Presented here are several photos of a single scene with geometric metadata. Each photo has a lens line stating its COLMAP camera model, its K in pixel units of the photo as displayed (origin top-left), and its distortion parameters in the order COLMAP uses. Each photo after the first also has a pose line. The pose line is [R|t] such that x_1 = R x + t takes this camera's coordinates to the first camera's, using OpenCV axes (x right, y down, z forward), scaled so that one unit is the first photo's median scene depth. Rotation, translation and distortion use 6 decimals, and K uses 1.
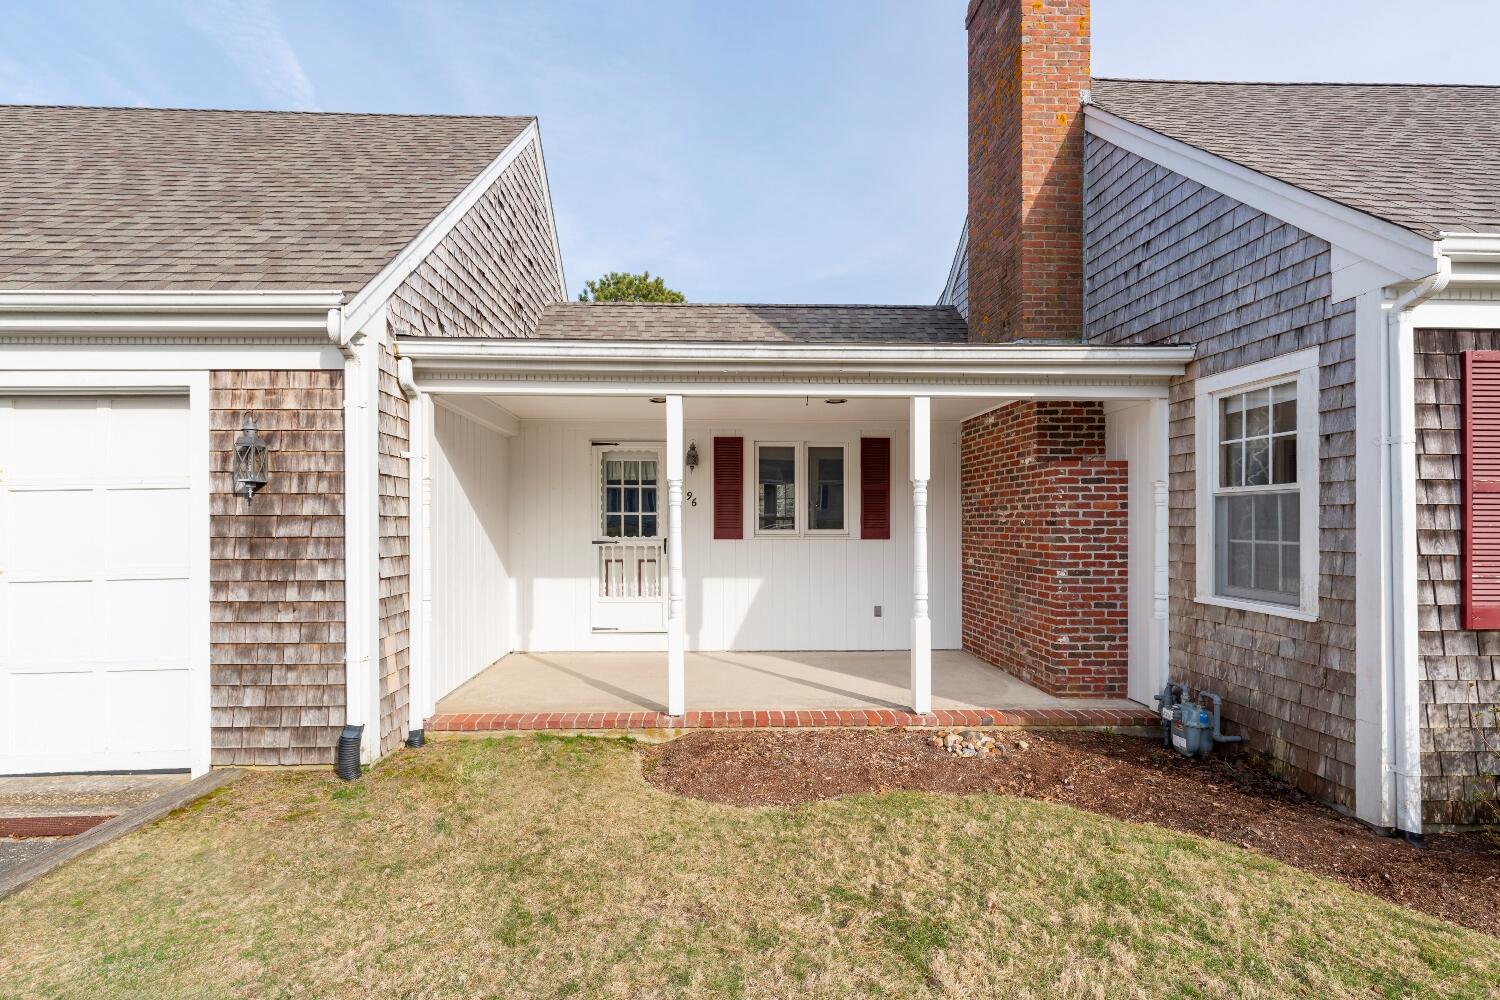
lens RADIAL K [[700.6, 0, 723.8], [0, 700.6, 511.7], [0, 0, 1]] dist [-0.001658, 0.000107]
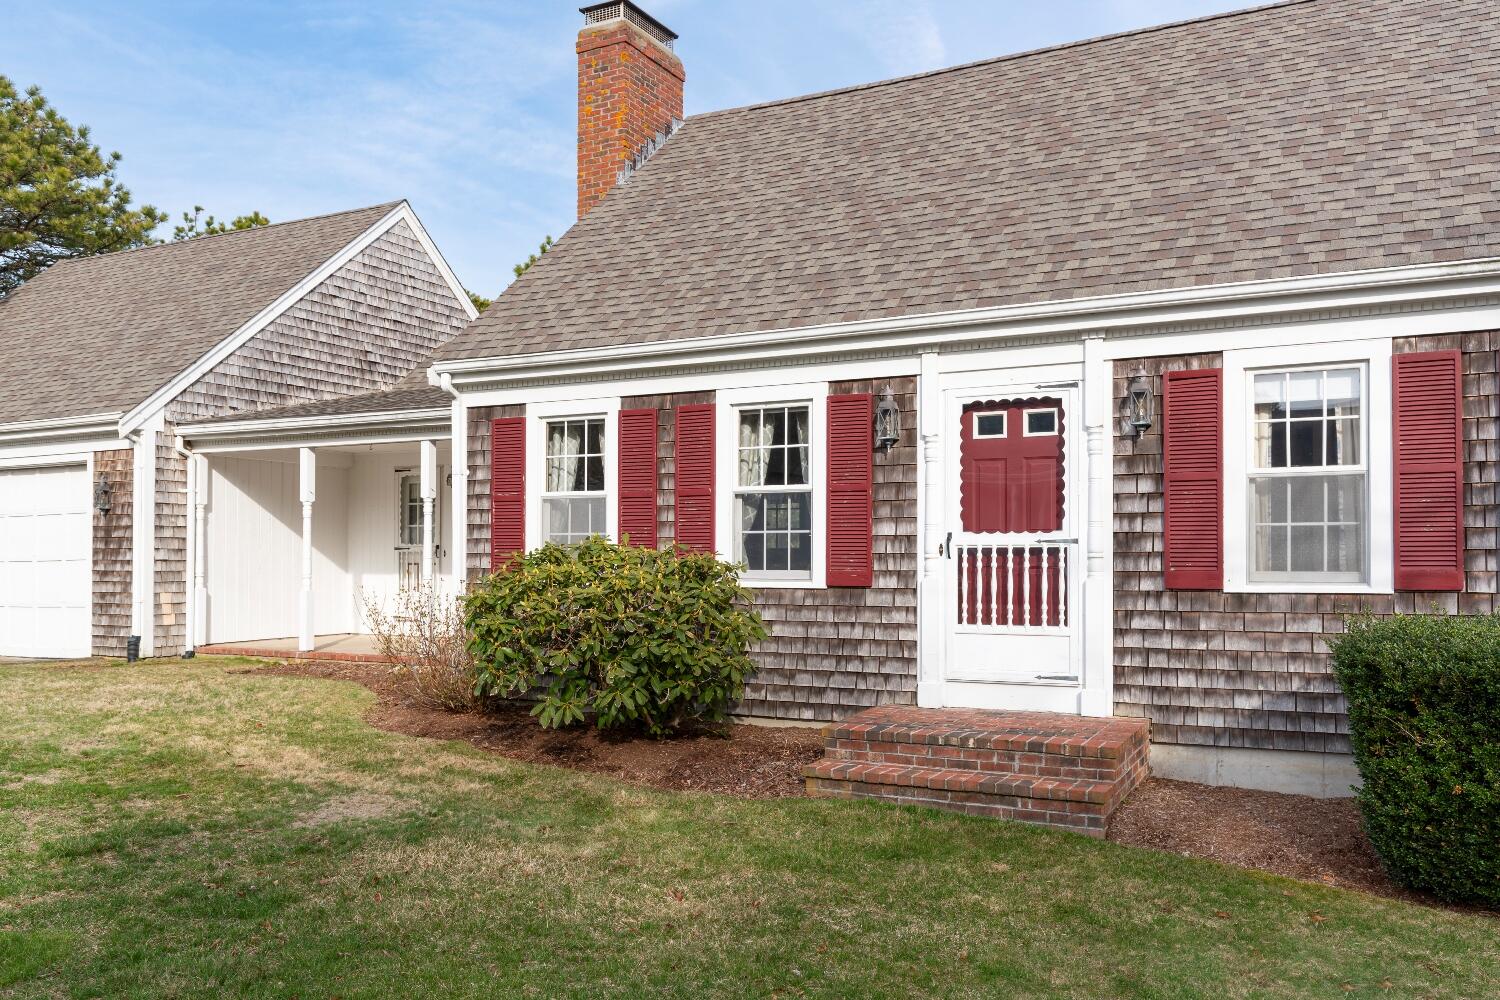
lens RADIAL K [[1190.9, 0, 750.0], [0, 1190.9, 500.0], [0, 0, 1]] dist [-0.001237, -0.001169]
pose [[0.871316, -0.027168, -0.489969, 2.472080], [0.015767, 0.999501, -0.027382, 0.050516], [0.490469, 0.016133, 0.871310, -0.985749]]
